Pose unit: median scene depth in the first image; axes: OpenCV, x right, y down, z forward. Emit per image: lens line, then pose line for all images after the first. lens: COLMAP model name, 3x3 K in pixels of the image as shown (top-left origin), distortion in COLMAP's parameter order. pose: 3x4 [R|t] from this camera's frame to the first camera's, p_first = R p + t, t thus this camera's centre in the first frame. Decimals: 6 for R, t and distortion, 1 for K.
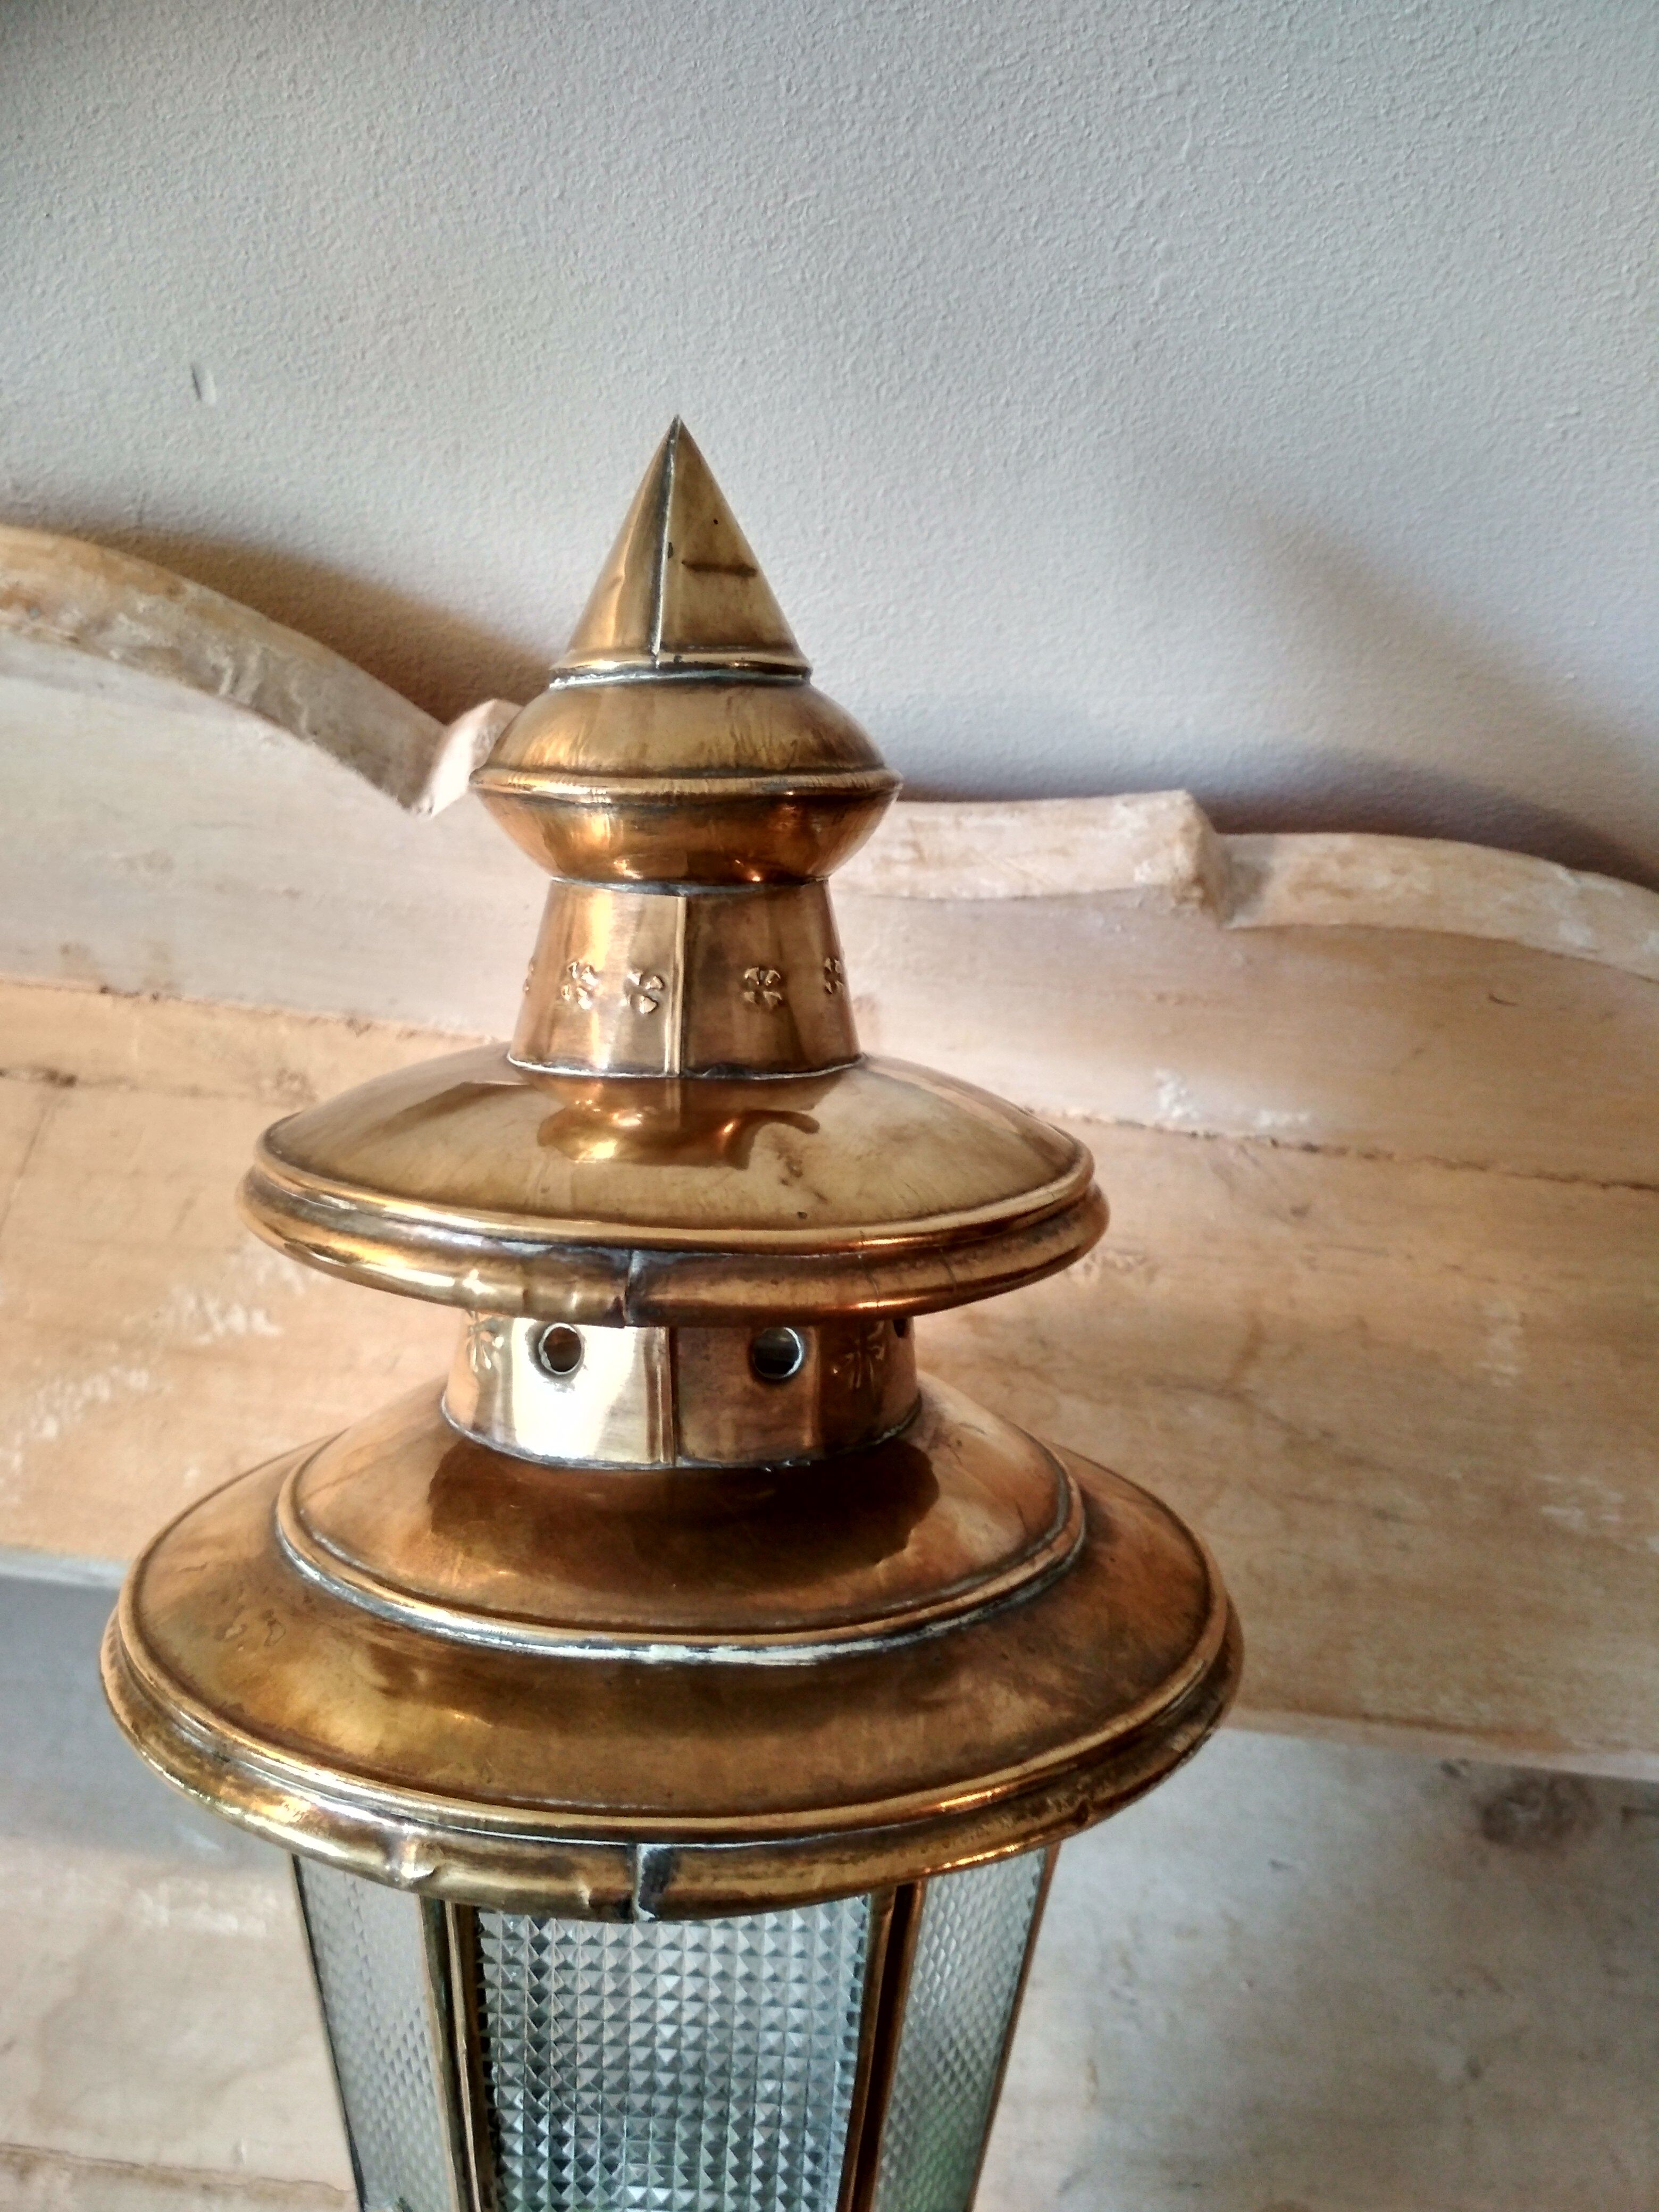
lens RADIAL K [[2073.6, 0, 802.5], [0, 2073.6, 1137.6], [0, 0, 1]] dist [-0.045995, 0.000000]
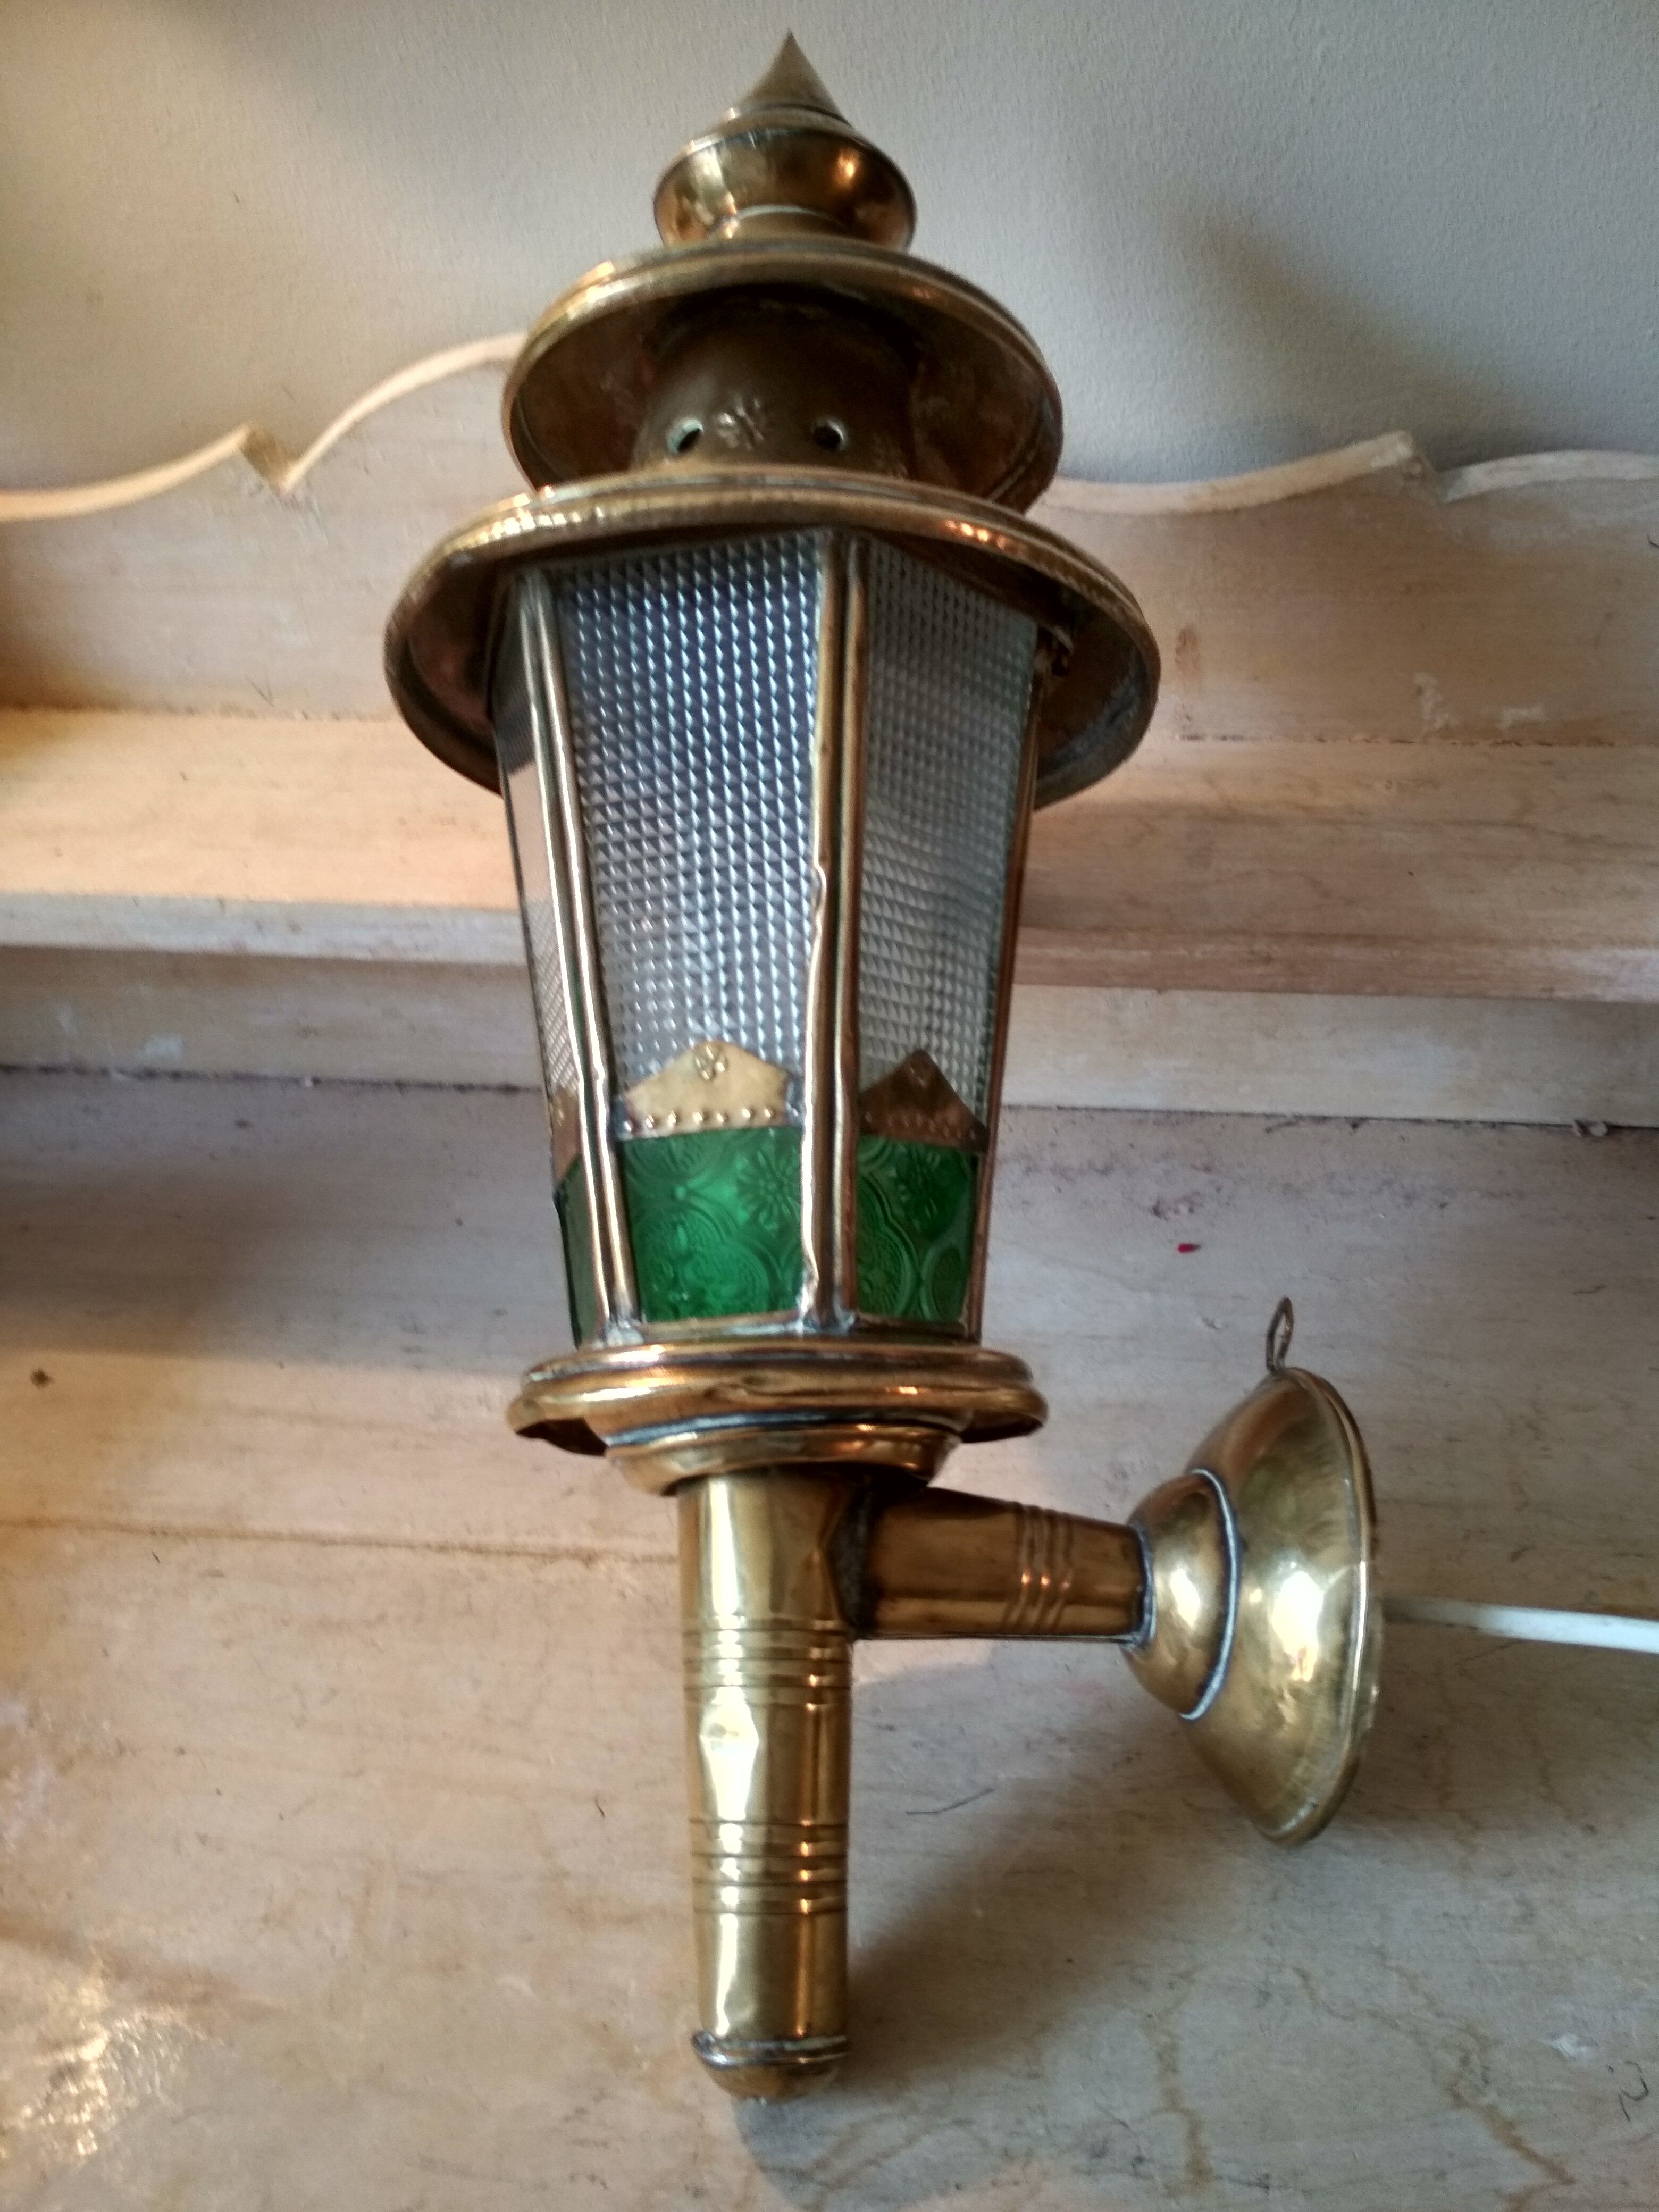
lens RADIAL K [[2073.6, 0, 805.0], [0, 2073.6, 1109.8], [0, 0, 1]] dist [-0.045995, 0.000000]
pose [[0.990551, -0.101250, -0.092503, -0.158942], [0.055074, 0.911395, -0.407830, 0.939673], [0.125600, 0.398882, 0.908360, -0.191214]]
